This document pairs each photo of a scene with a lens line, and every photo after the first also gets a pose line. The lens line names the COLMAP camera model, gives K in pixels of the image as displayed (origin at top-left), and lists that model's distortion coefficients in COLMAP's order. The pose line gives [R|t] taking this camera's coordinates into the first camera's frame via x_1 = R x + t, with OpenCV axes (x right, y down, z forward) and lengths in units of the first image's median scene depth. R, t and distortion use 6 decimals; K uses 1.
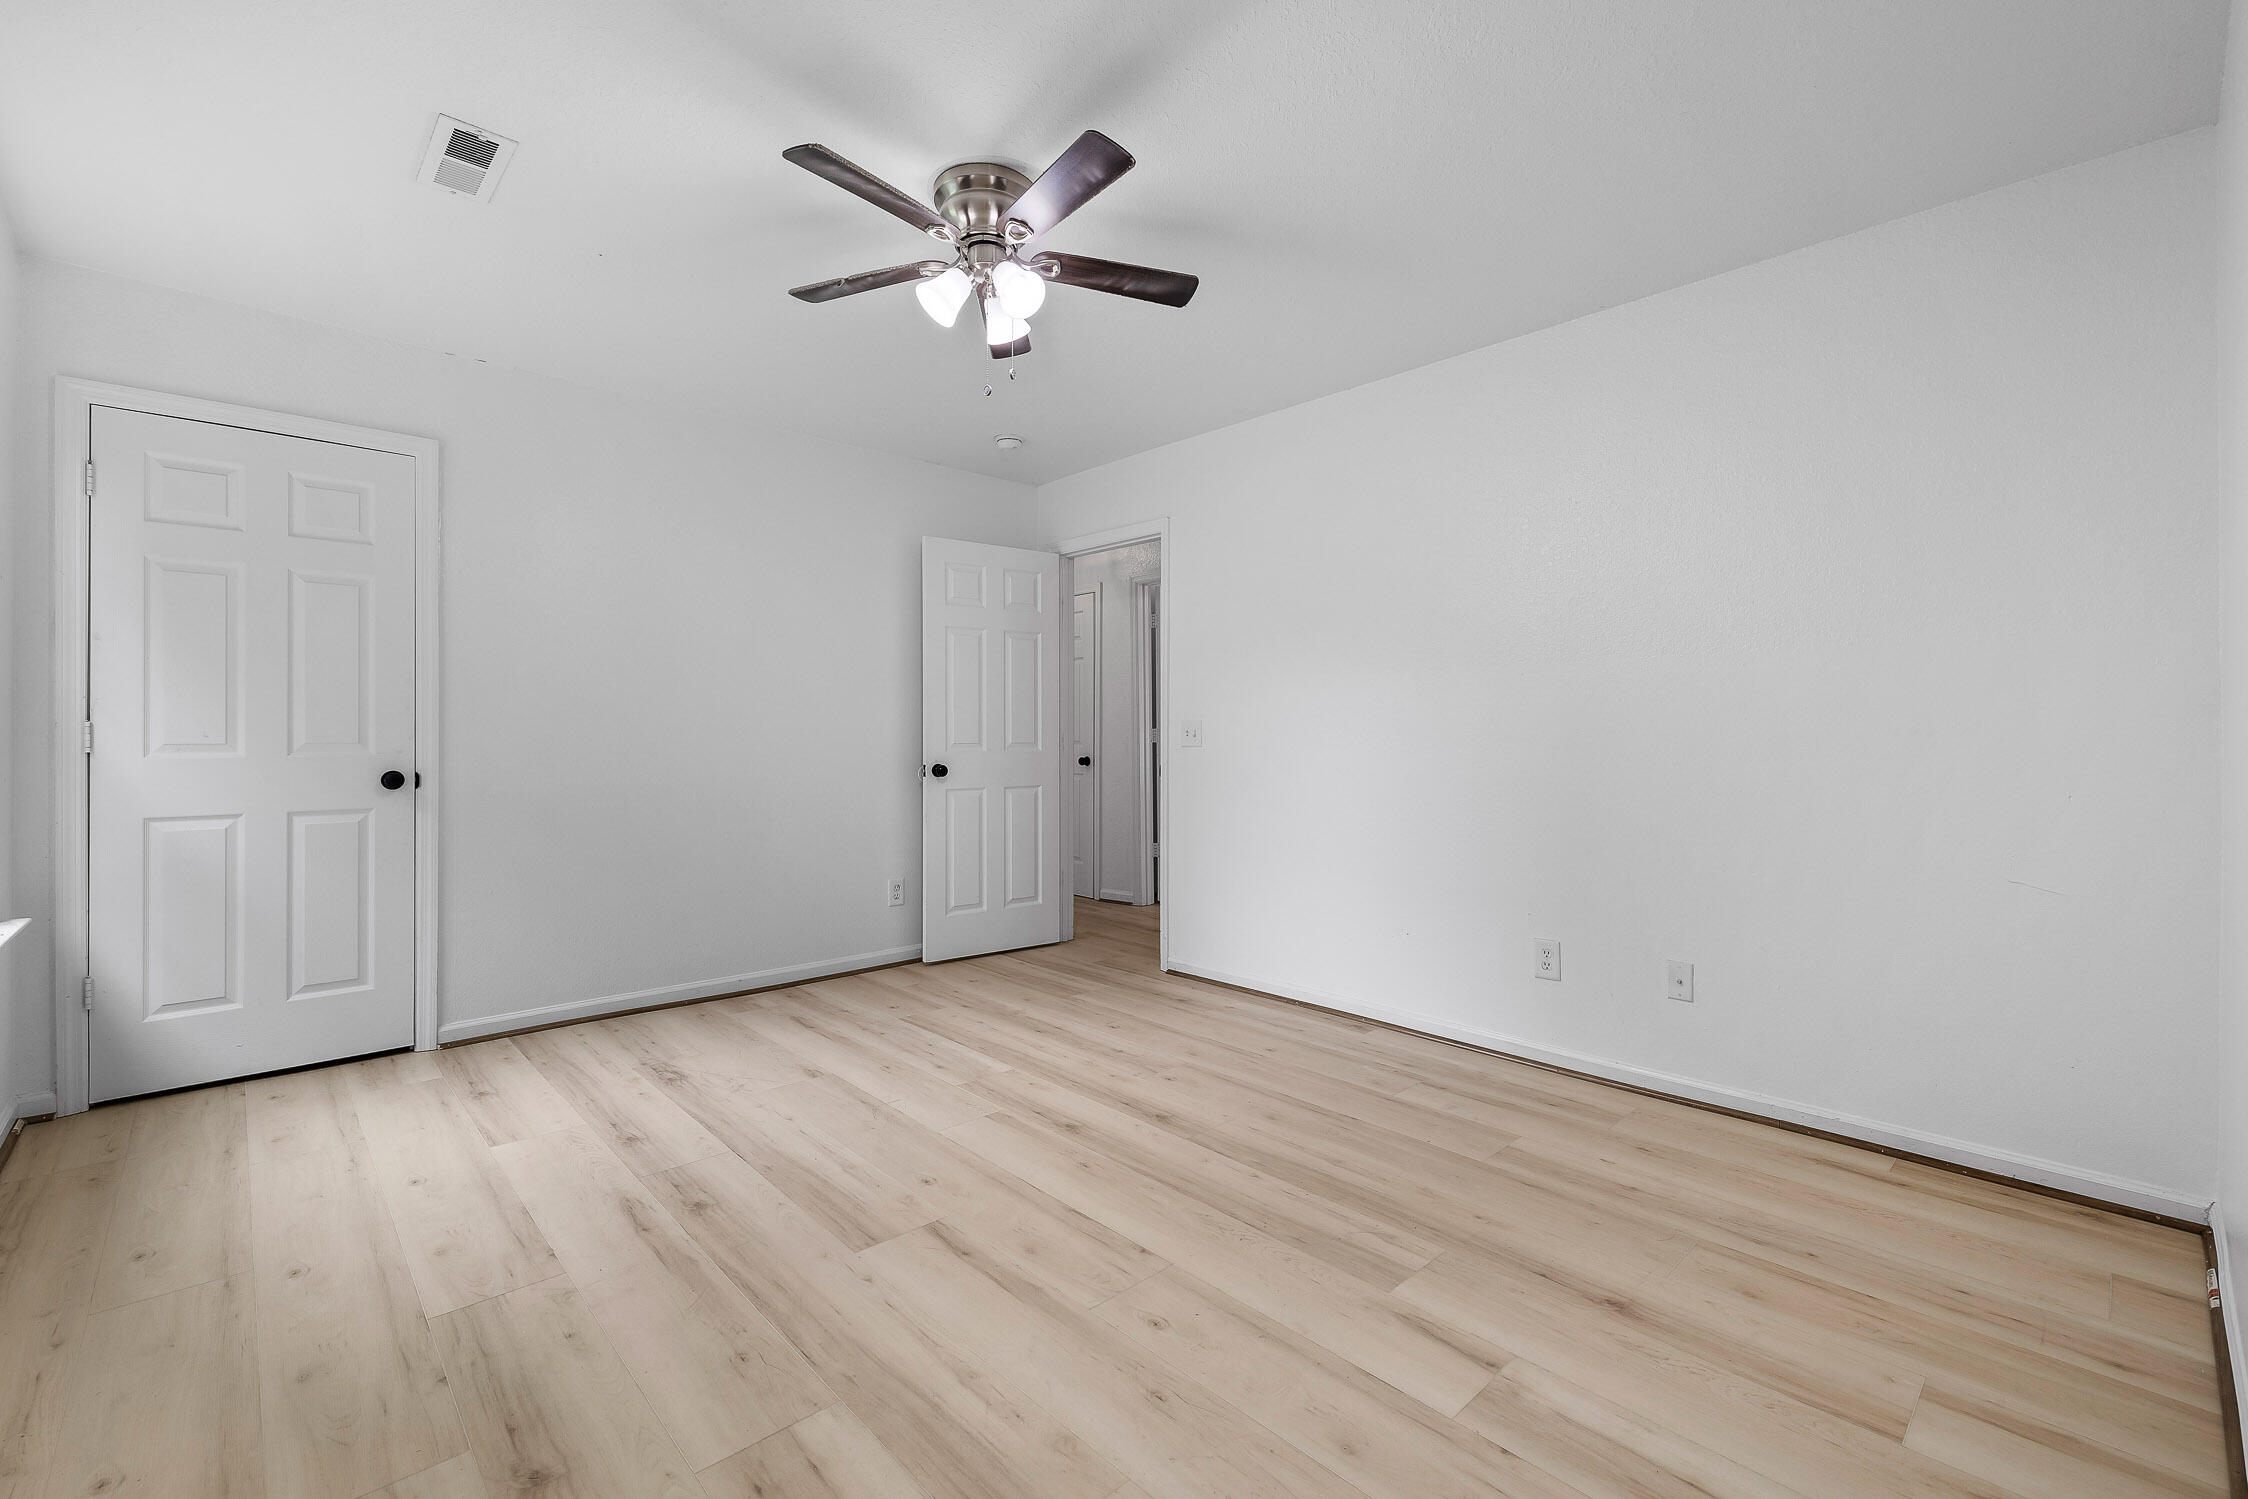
lens RADIAL K [[944.7, 0, 1119.7], [0, 944.7, 746.6], [0, 0, 1]] dist [0.000054, 0.000033]
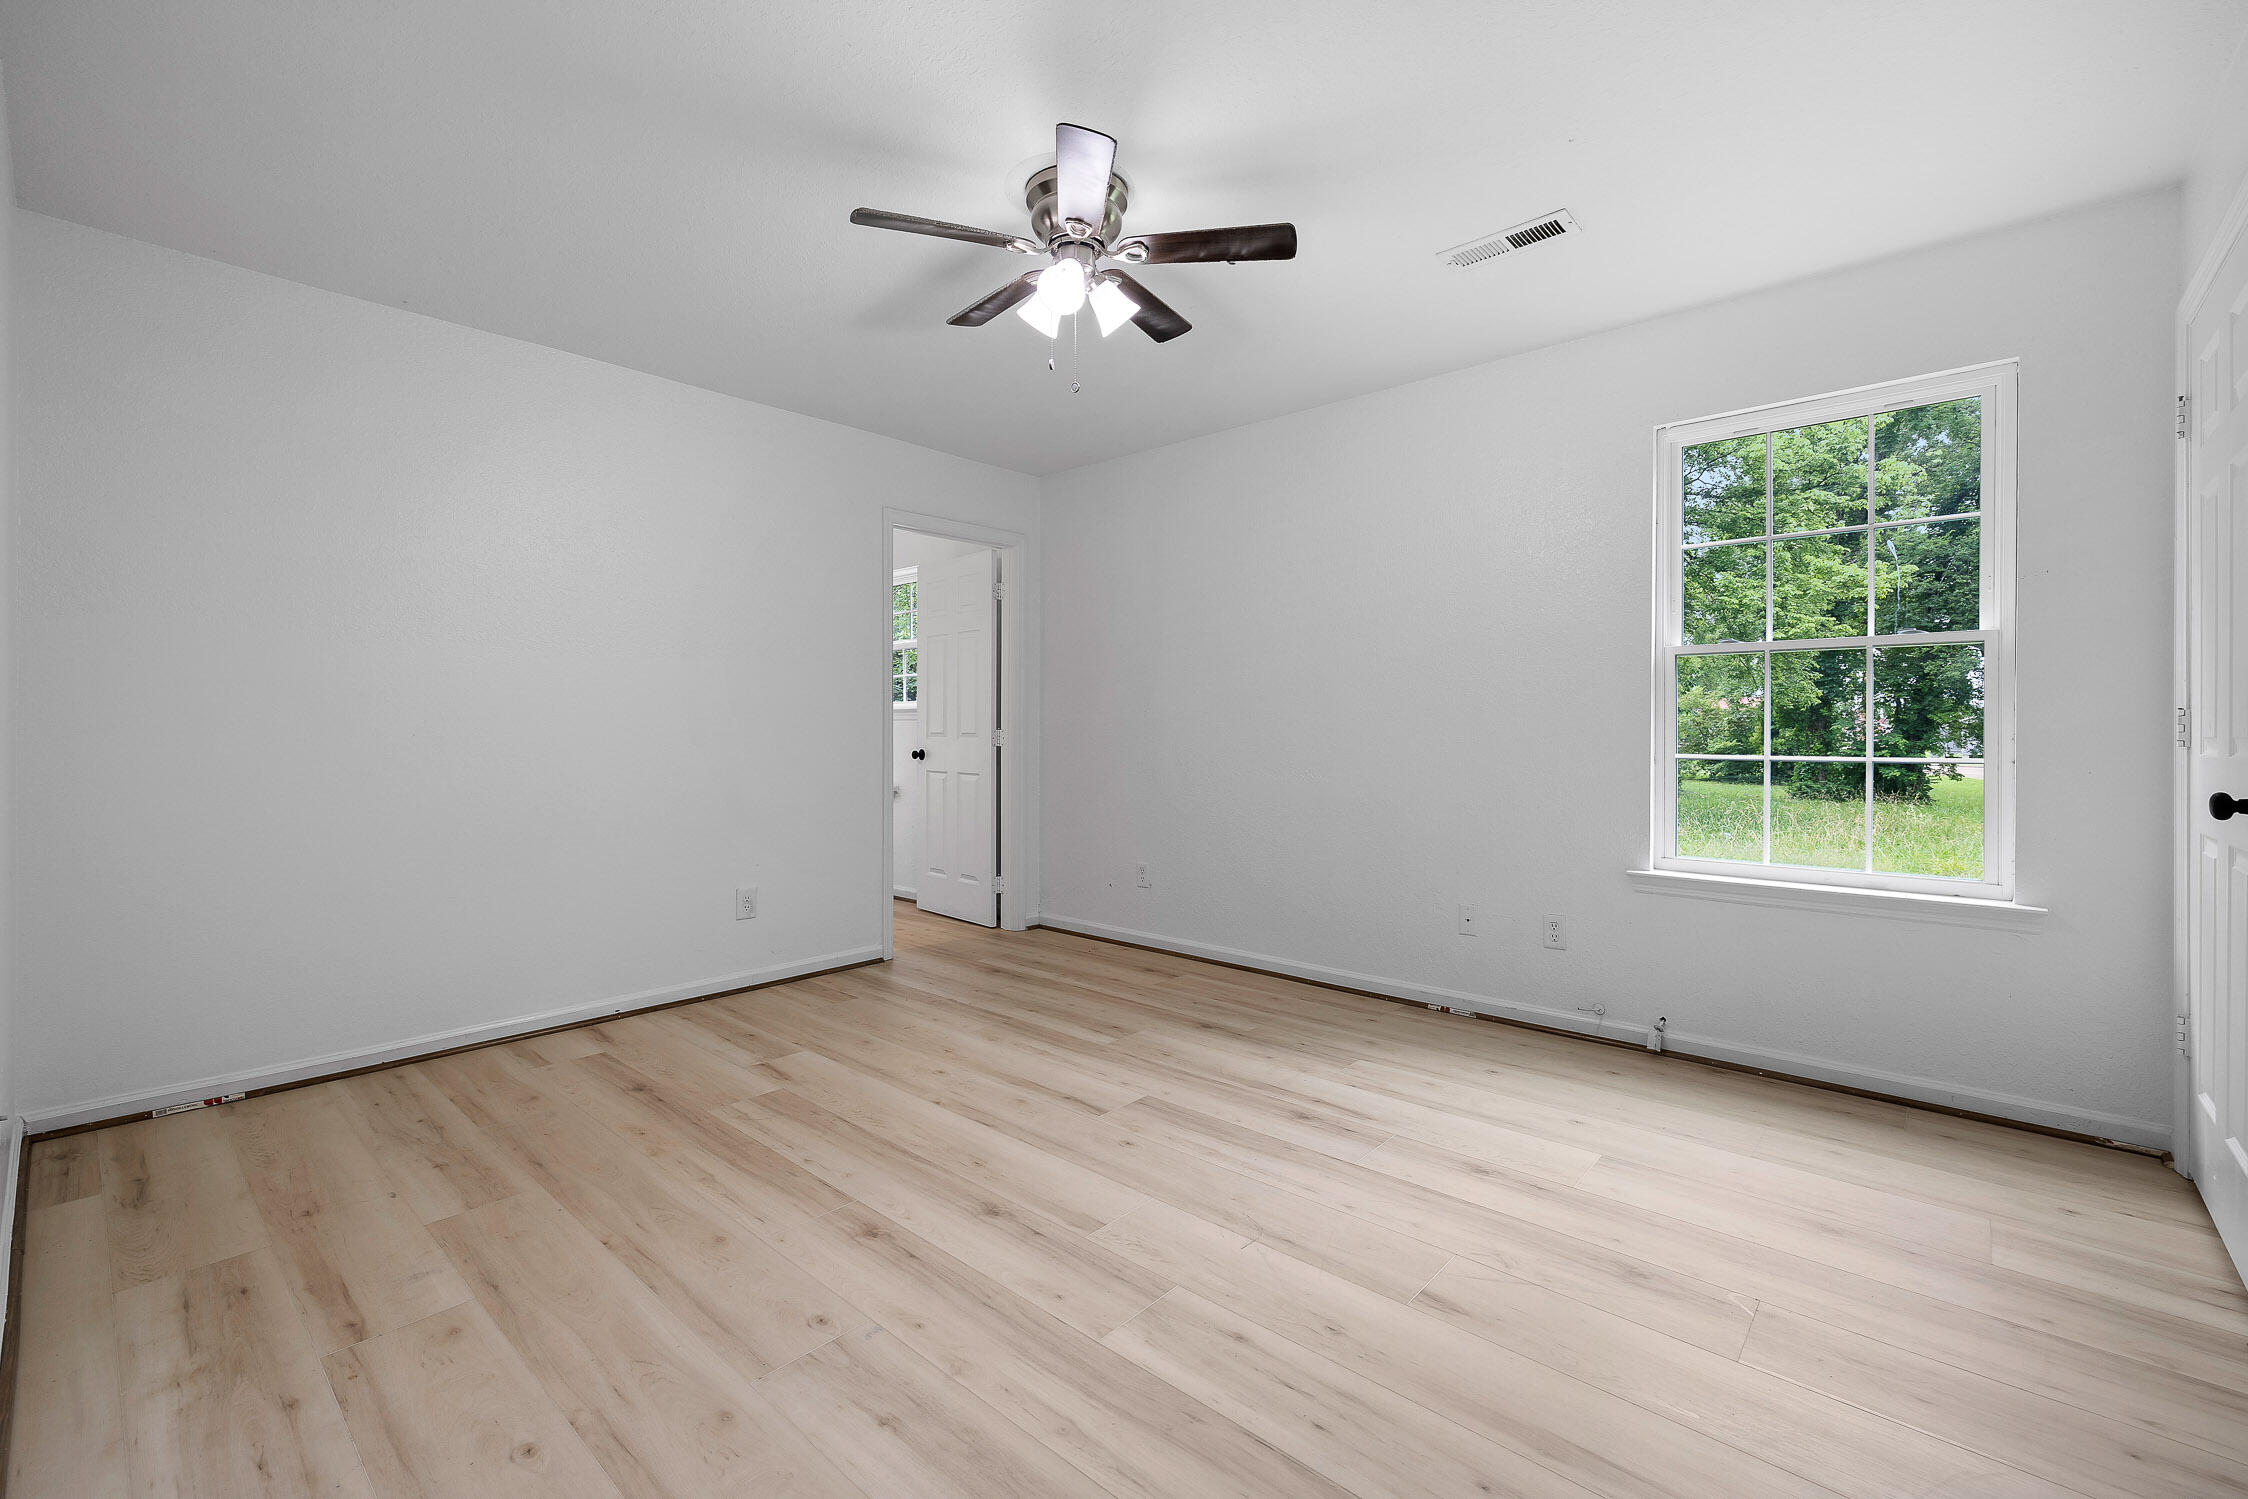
lens RADIAL K [[944.7, 0, 1119.7], [0, 944.7, 746.6], [0, 0, 1]] dist [0.000054, 0.000033]
pose [[-0.996114, -0.000294, -0.088070, -0.102995], [-0.002892, 0.999564, 0.029379, -0.019332], [0.088023, 0.029519, -0.995681, 2.092903]]
